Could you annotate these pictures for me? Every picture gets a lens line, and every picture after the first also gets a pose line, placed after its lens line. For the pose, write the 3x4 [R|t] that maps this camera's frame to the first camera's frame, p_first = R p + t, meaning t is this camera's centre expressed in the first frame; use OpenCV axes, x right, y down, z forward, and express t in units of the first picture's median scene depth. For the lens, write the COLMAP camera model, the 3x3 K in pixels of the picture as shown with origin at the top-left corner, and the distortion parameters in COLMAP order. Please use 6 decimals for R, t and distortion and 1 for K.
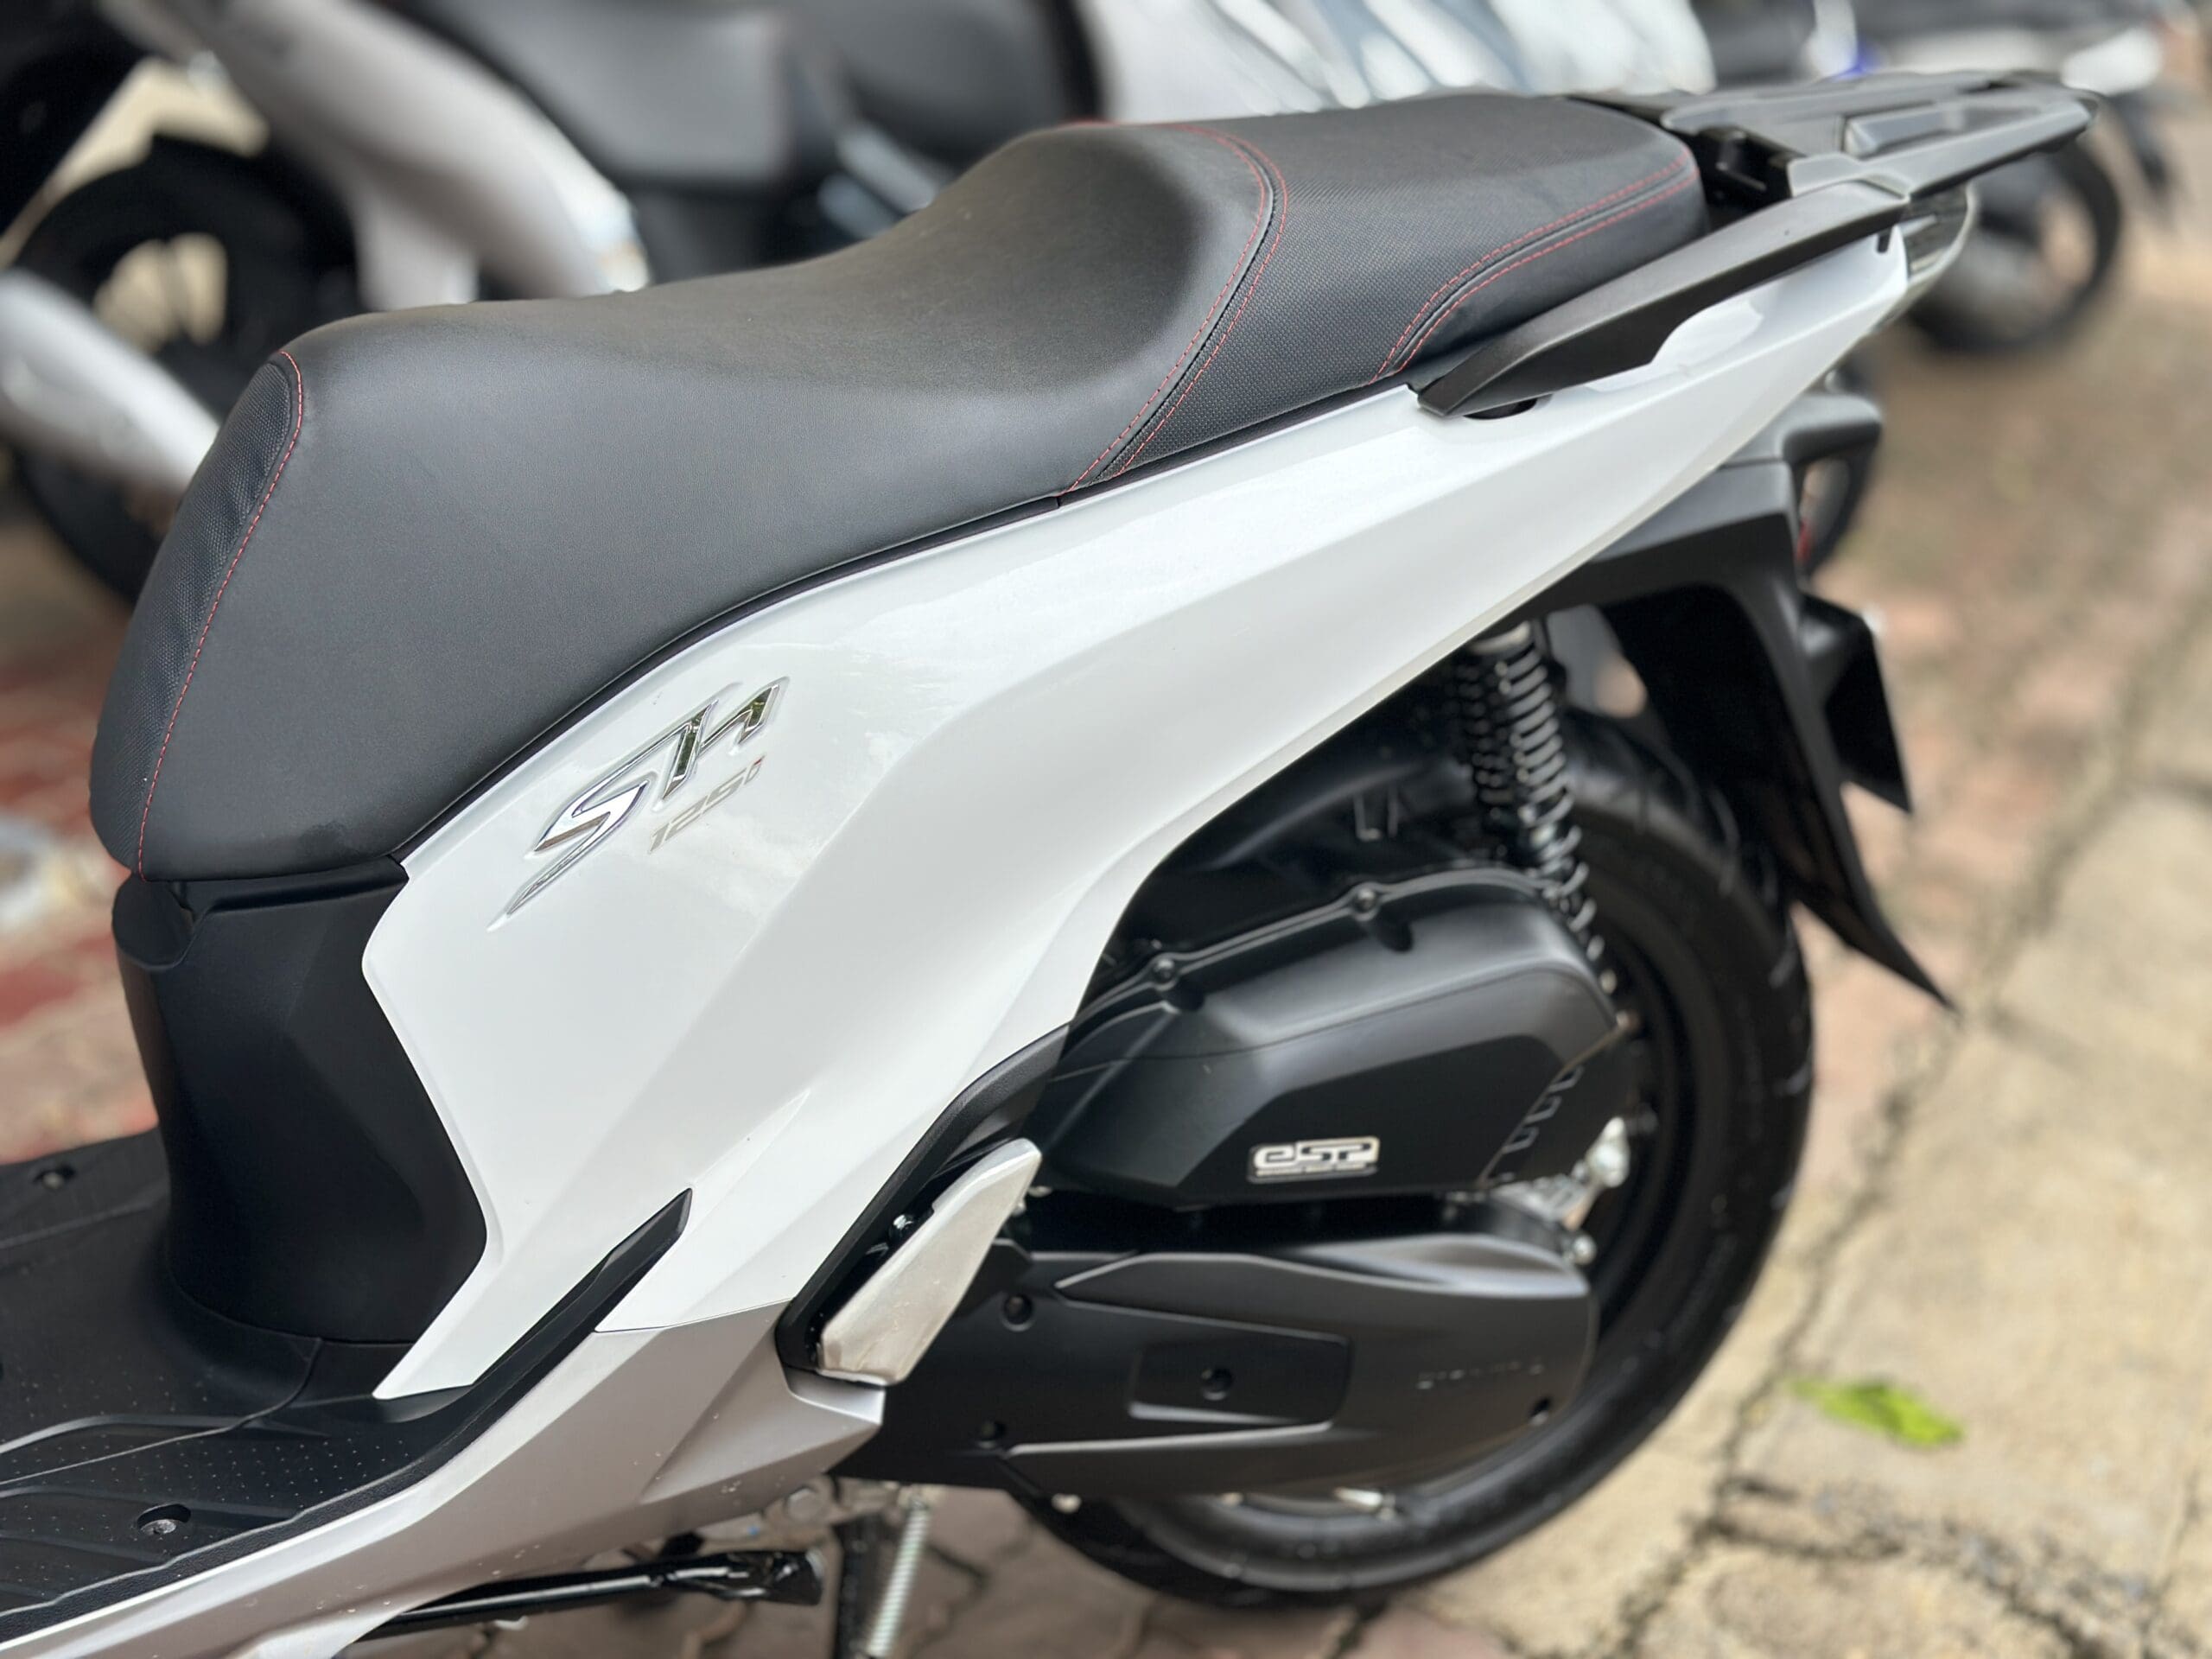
lens RADIAL K [[3103.1, 0, 1106.0], [0, 3103.1, 829.5], [0, 0, 1]] dist [0.126120, -0.104544]
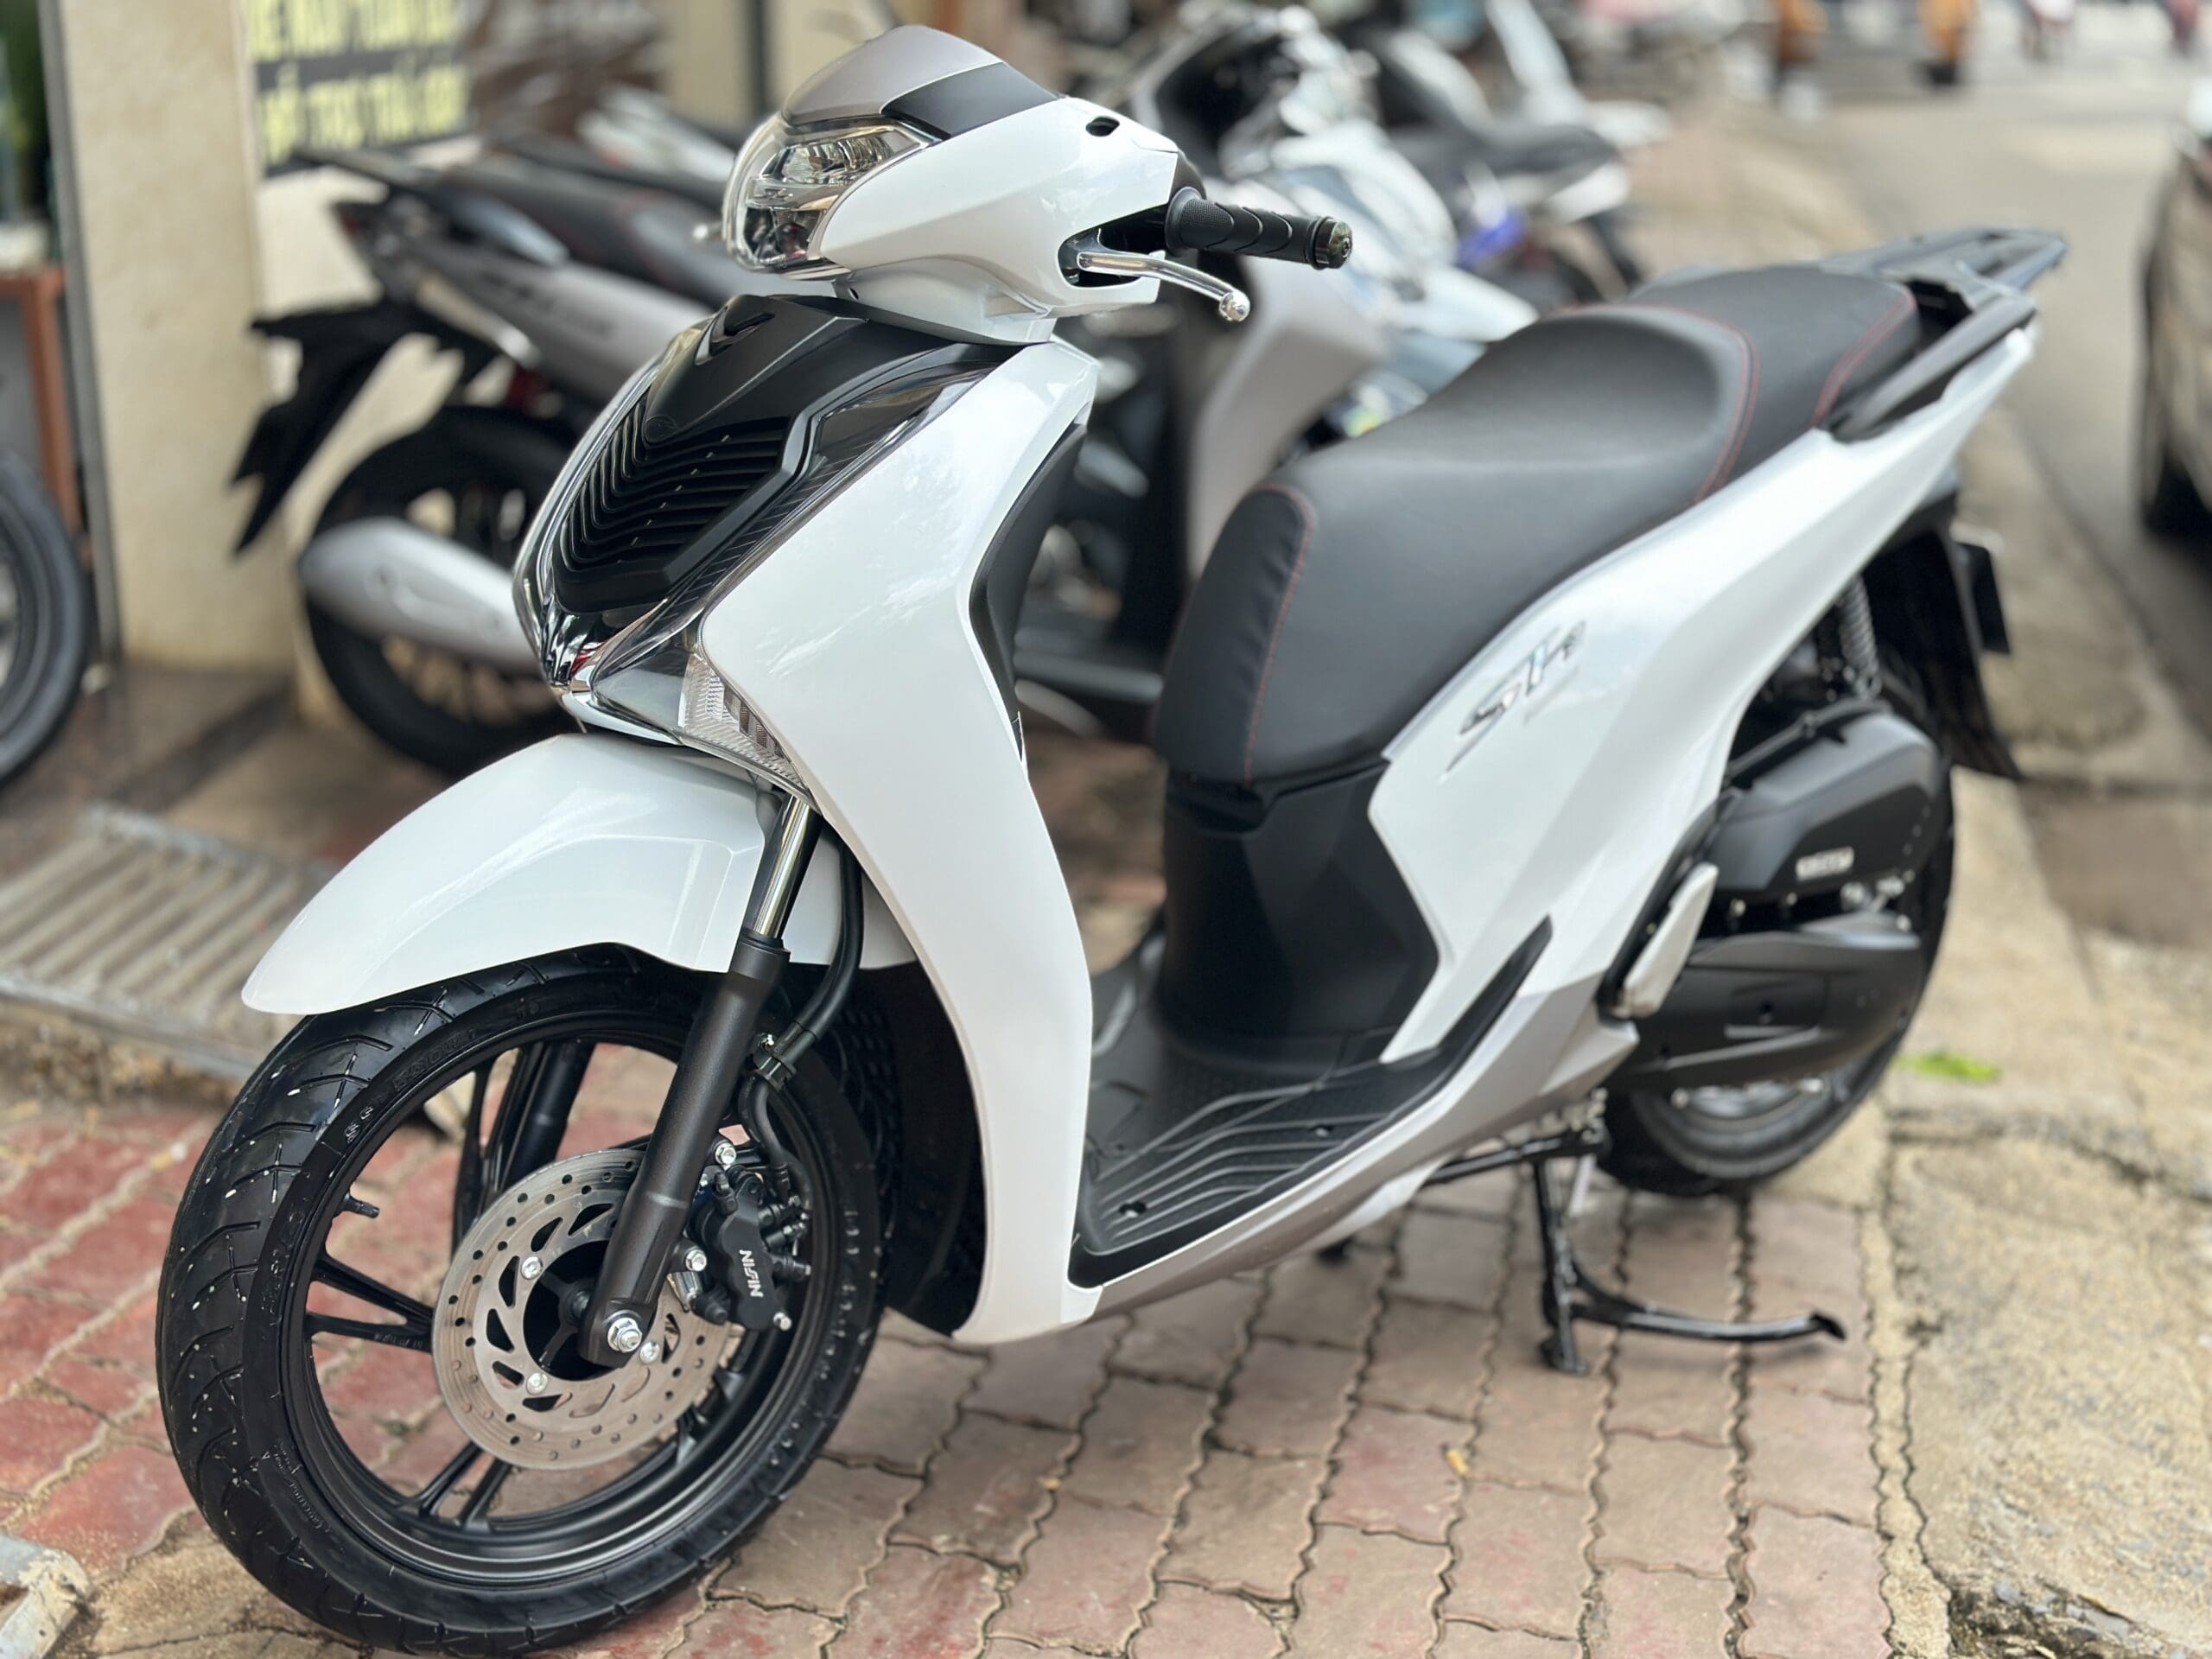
lens RADIAL K [[3078.1, 0, 1106.0], [0, 3078.1, 829.5], [0, 0, 1]] dist [0.134672, -0.089285]
pose [[0.966955, -0.142661, 0.211295, -0.739786], [0.152743, 0.987744, -0.032102, 0.084132], [-0.204126, 0.063315, 0.976895, -0.687311]]
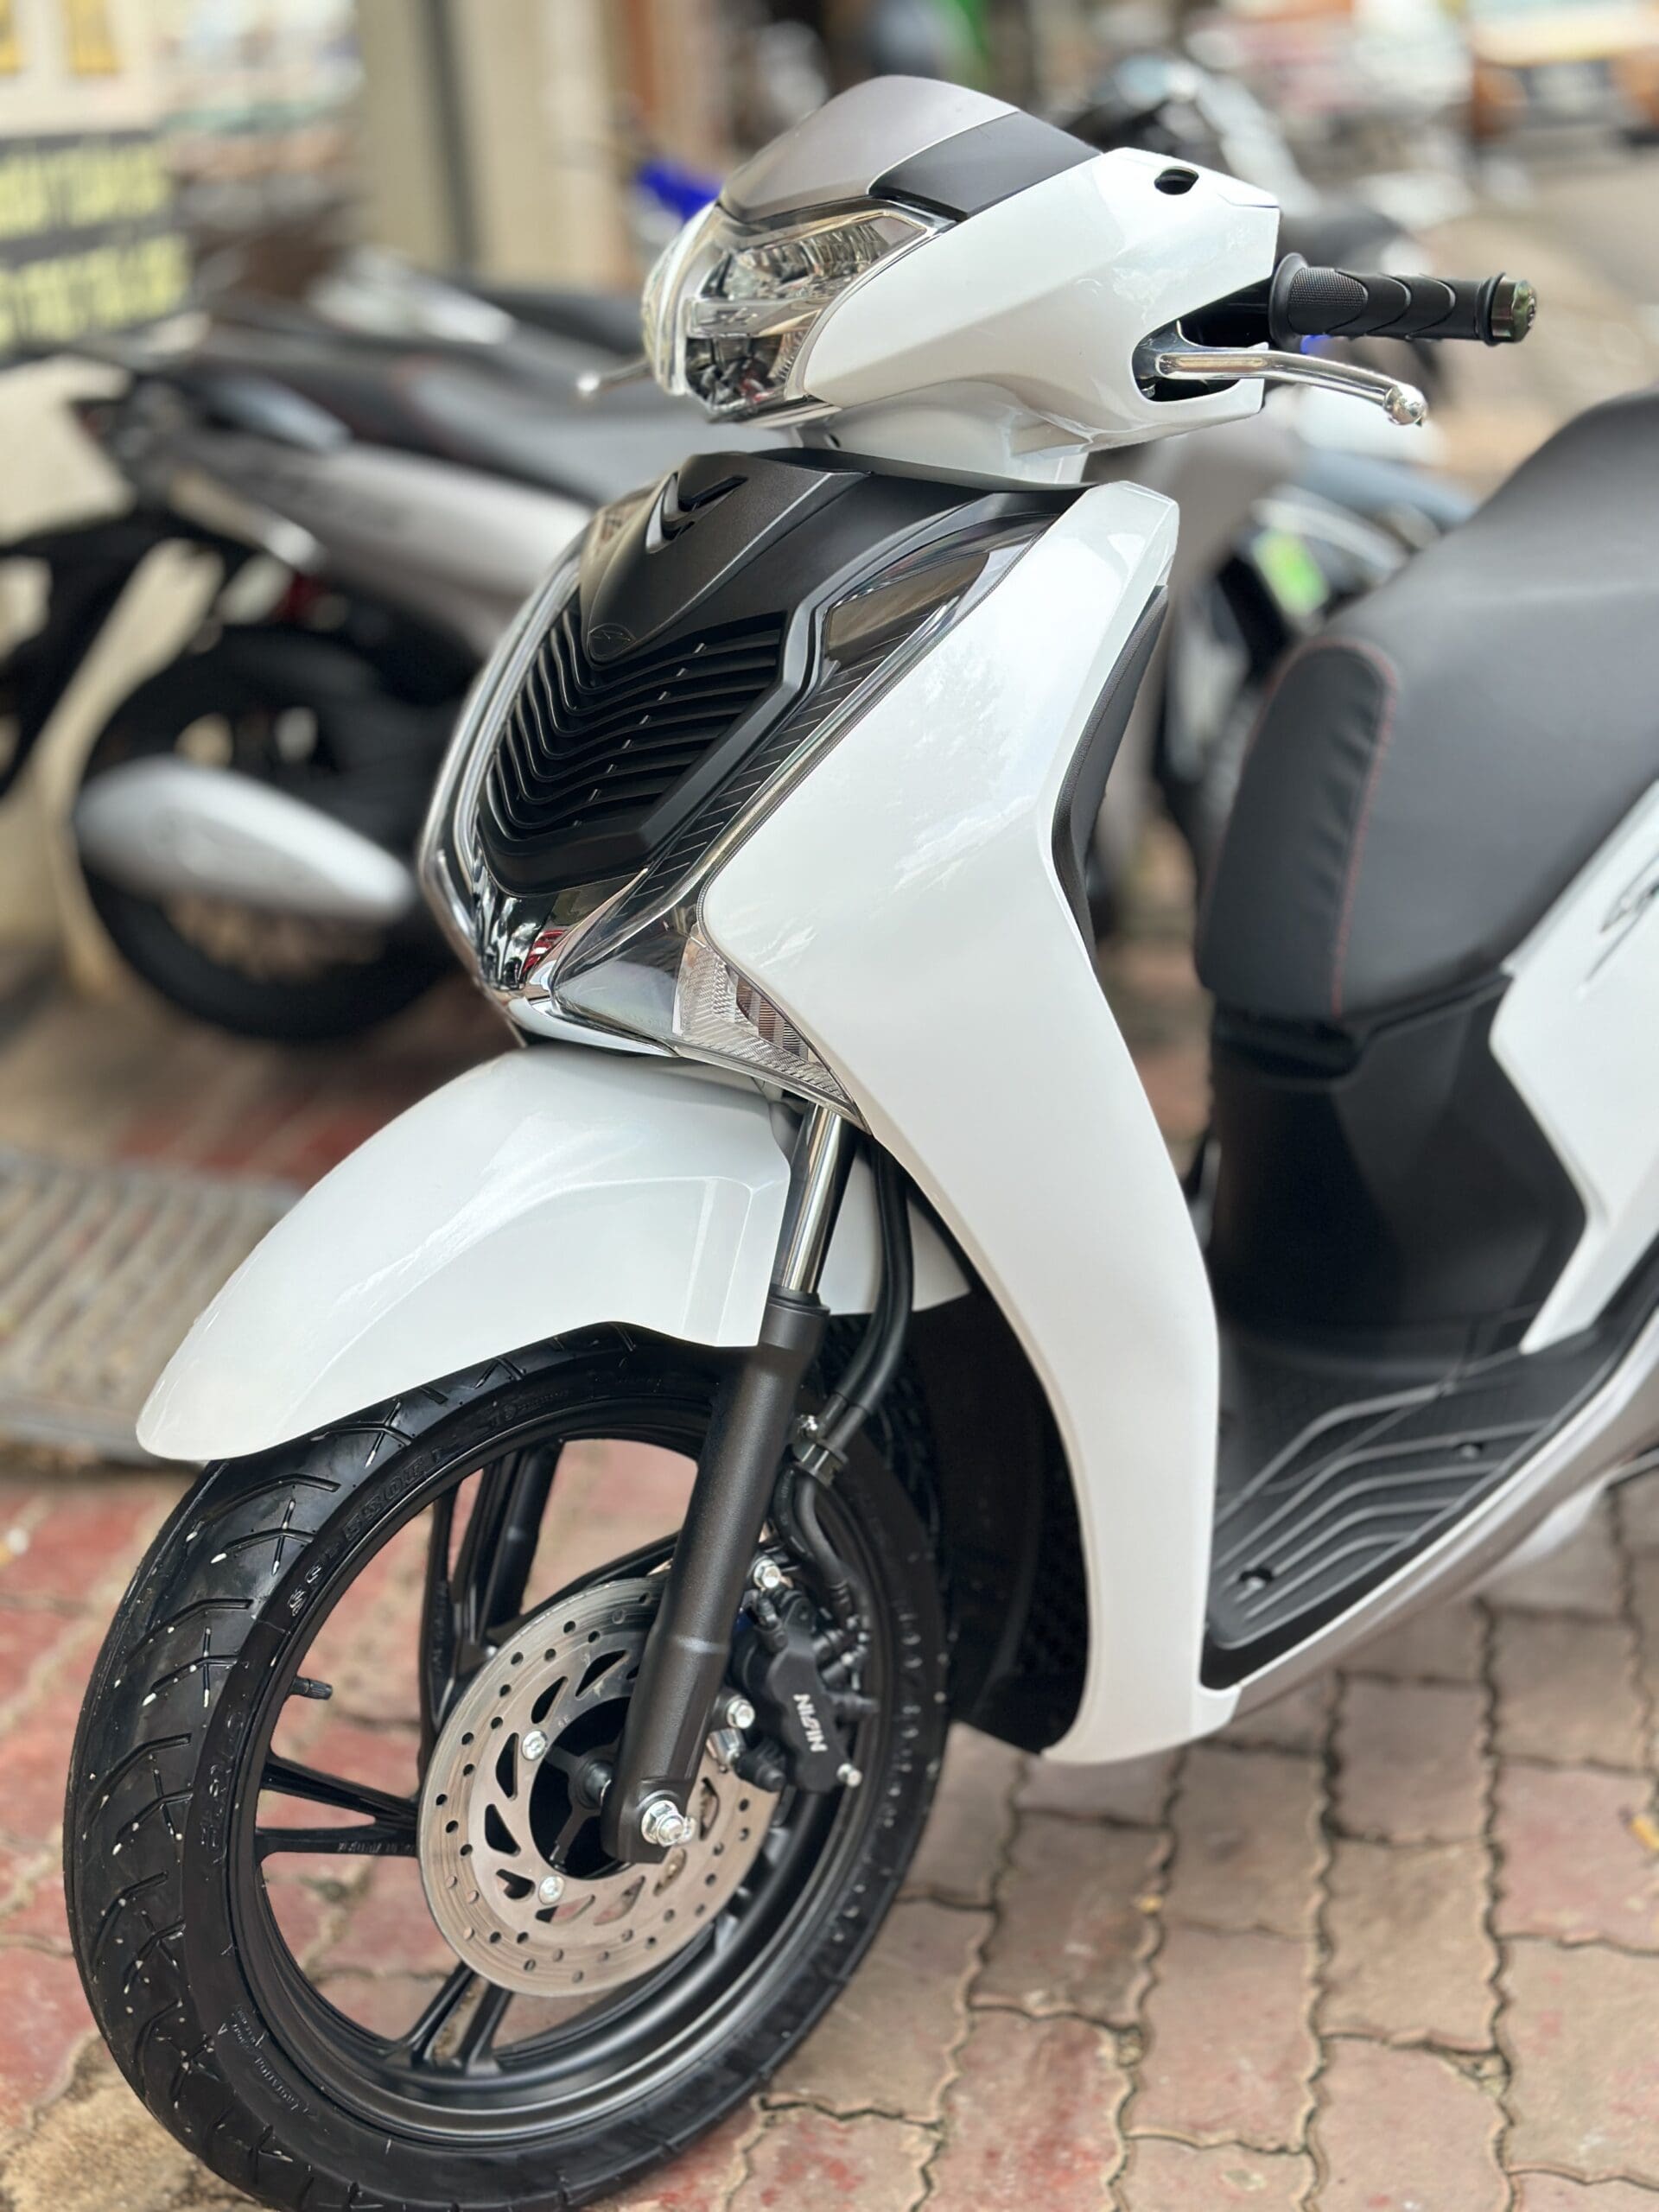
lens RADIAL K [[3150.8, 0, 829.5], [0, 3150.8, 1106.0], [0, 0, 1]] dist [0.167428, -0.217535]
pose [[0.952529, -0.232164, 0.196949, -0.793565], [0.236497, 0.971631, 0.001565, -0.002326], [-0.191725, 0.045088, 0.980412, -0.353484]]
